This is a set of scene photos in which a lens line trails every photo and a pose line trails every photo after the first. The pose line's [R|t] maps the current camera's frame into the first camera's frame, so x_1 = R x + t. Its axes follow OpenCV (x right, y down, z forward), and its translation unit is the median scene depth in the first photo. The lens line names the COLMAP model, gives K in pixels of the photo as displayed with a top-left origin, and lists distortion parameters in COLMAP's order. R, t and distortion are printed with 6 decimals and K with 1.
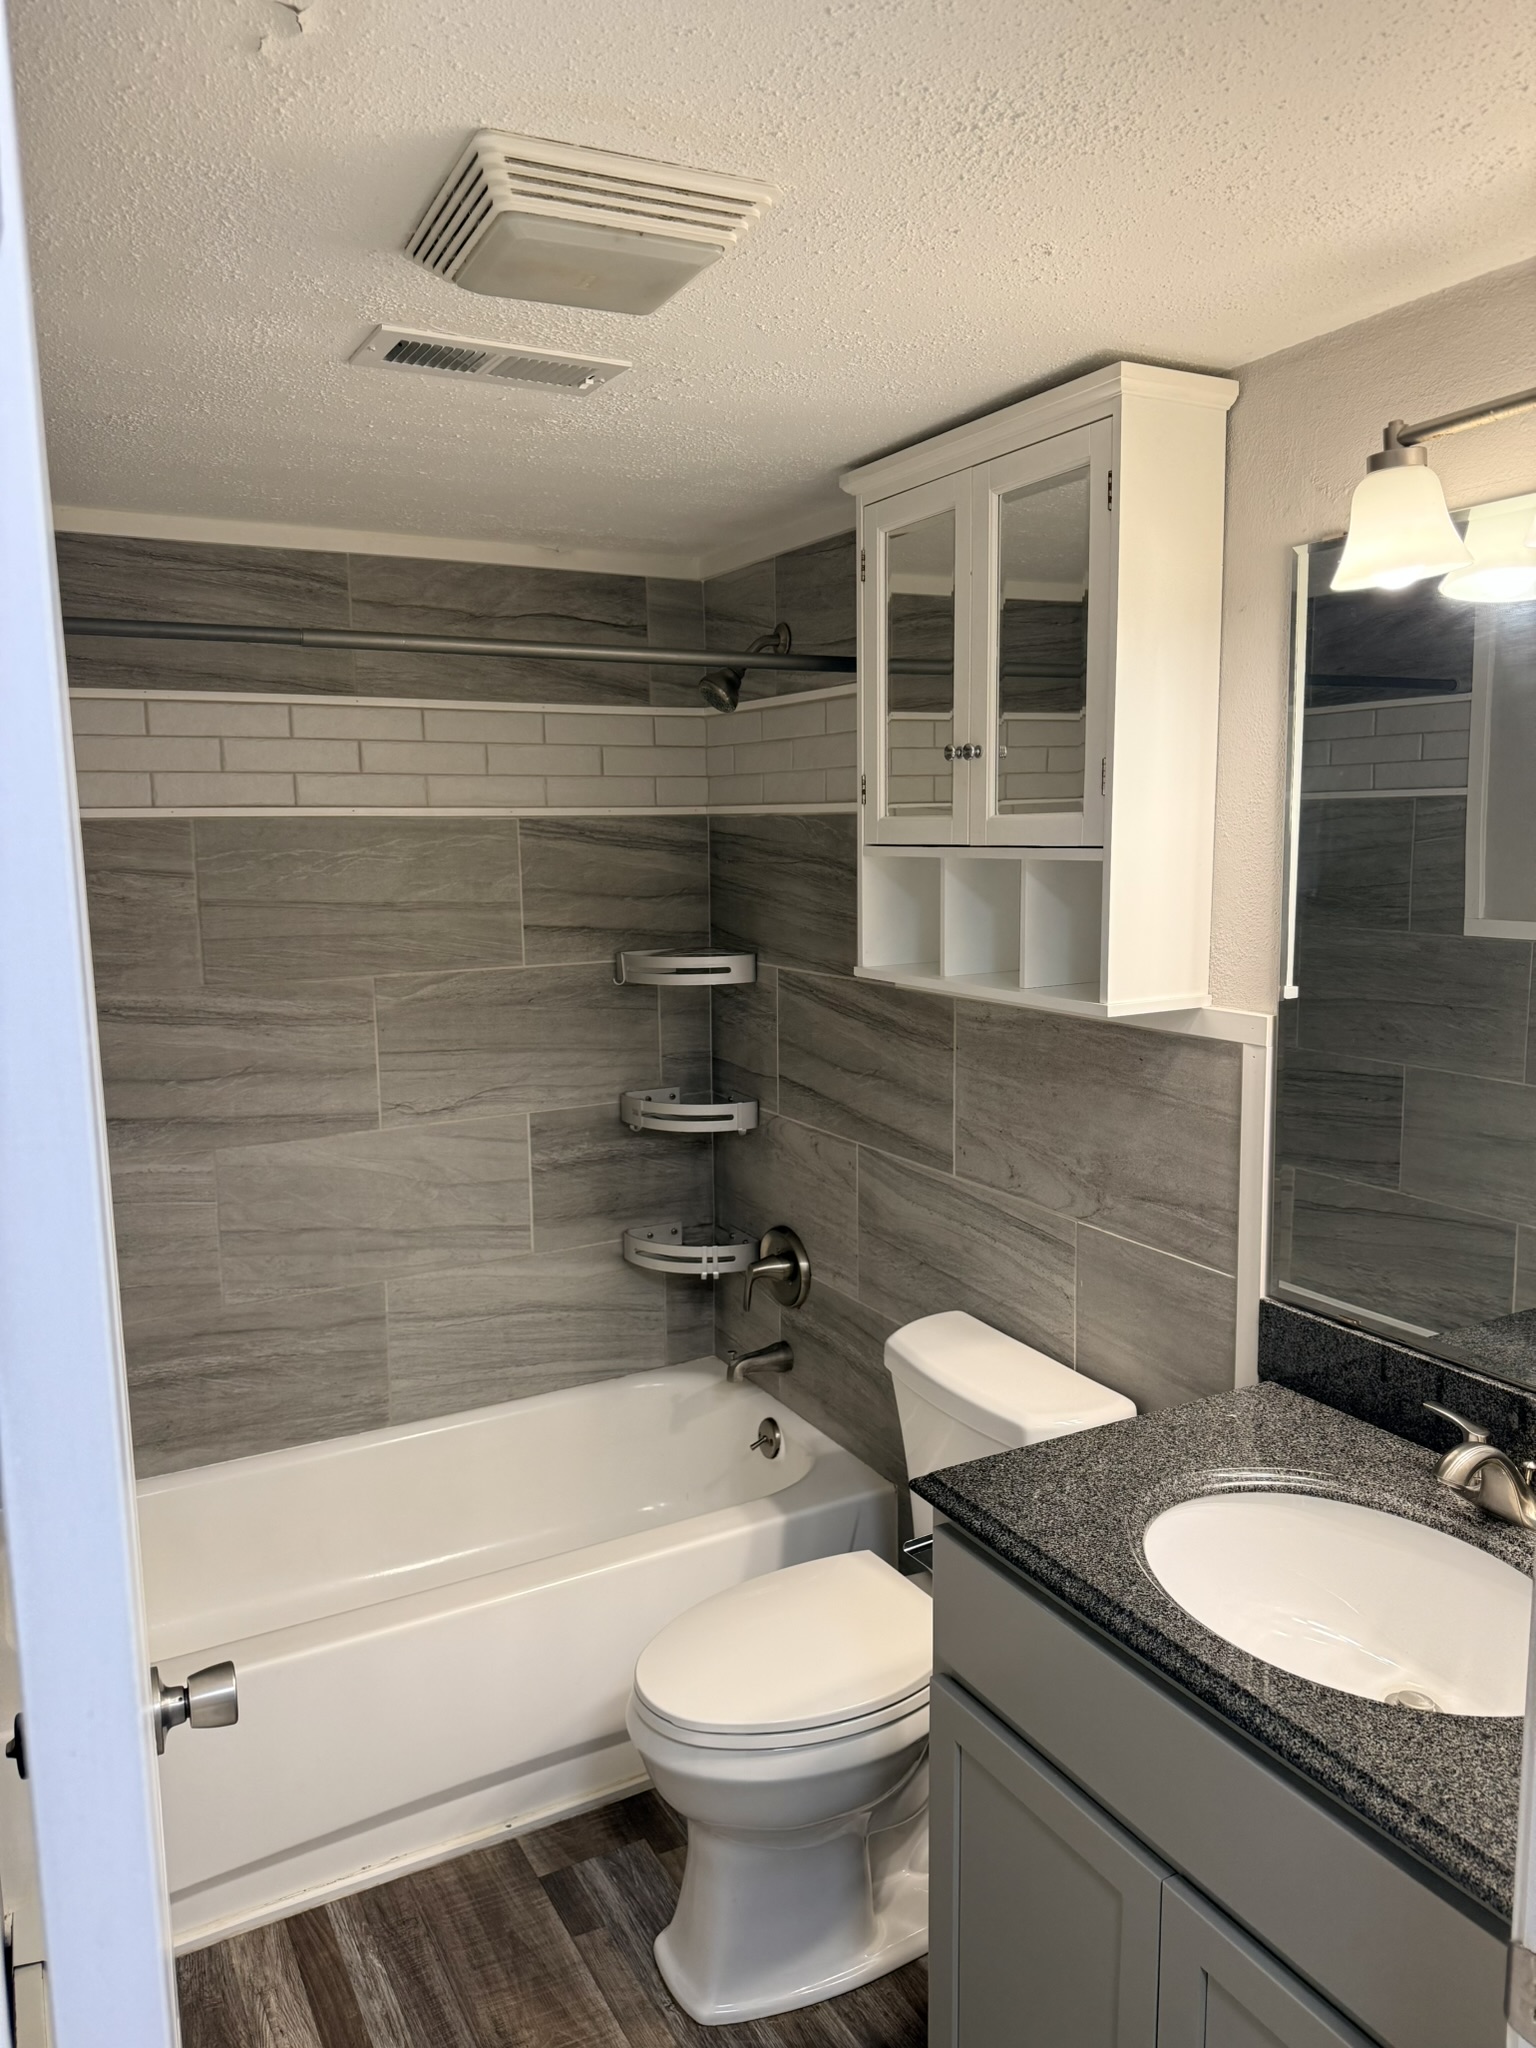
lens RADIAL K [[1452.2, 0, 768.0], [0, 1452.2, 1024.0], [0, 0, 1]] dist [0.184387, -0.395420]
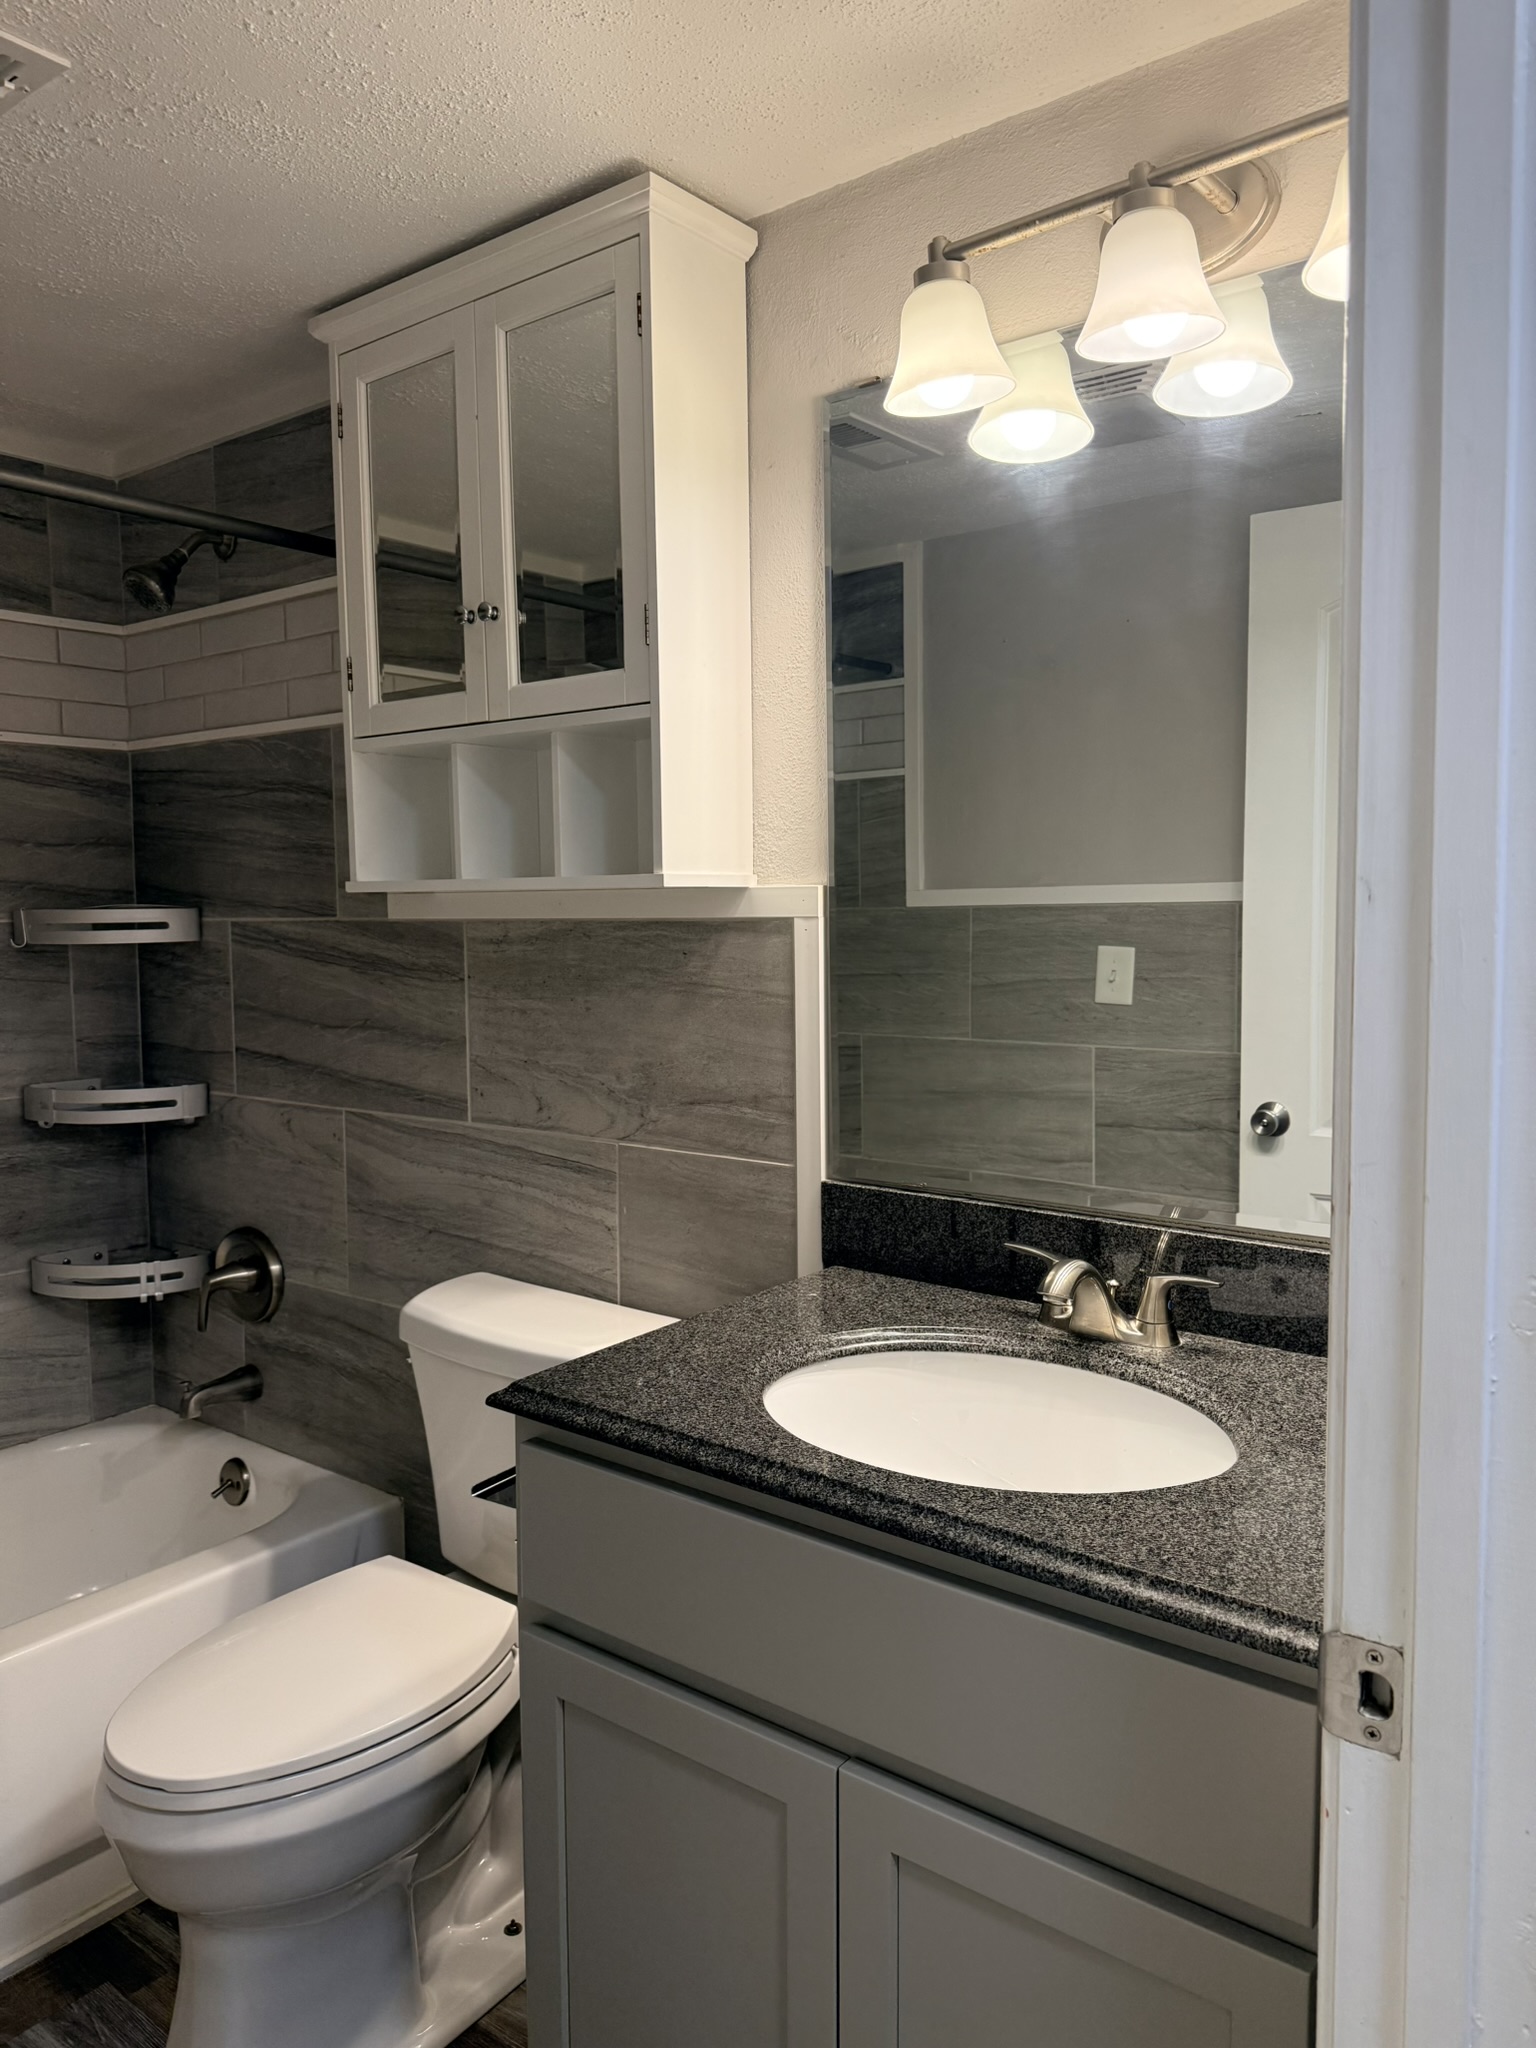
lens RADIAL K [[1452.2, 0, 768.0], [0, 1452.2, 1024.0], [0, 0, 1]] dist [0.184387, -0.395420]
pose [[0.919781, -0.029093, 0.391352, -0.053355], [0.054255, 0.997099, -0.053388, 0.102416], [-0.388663, 0.070338, 0.918691, 0.103195]]
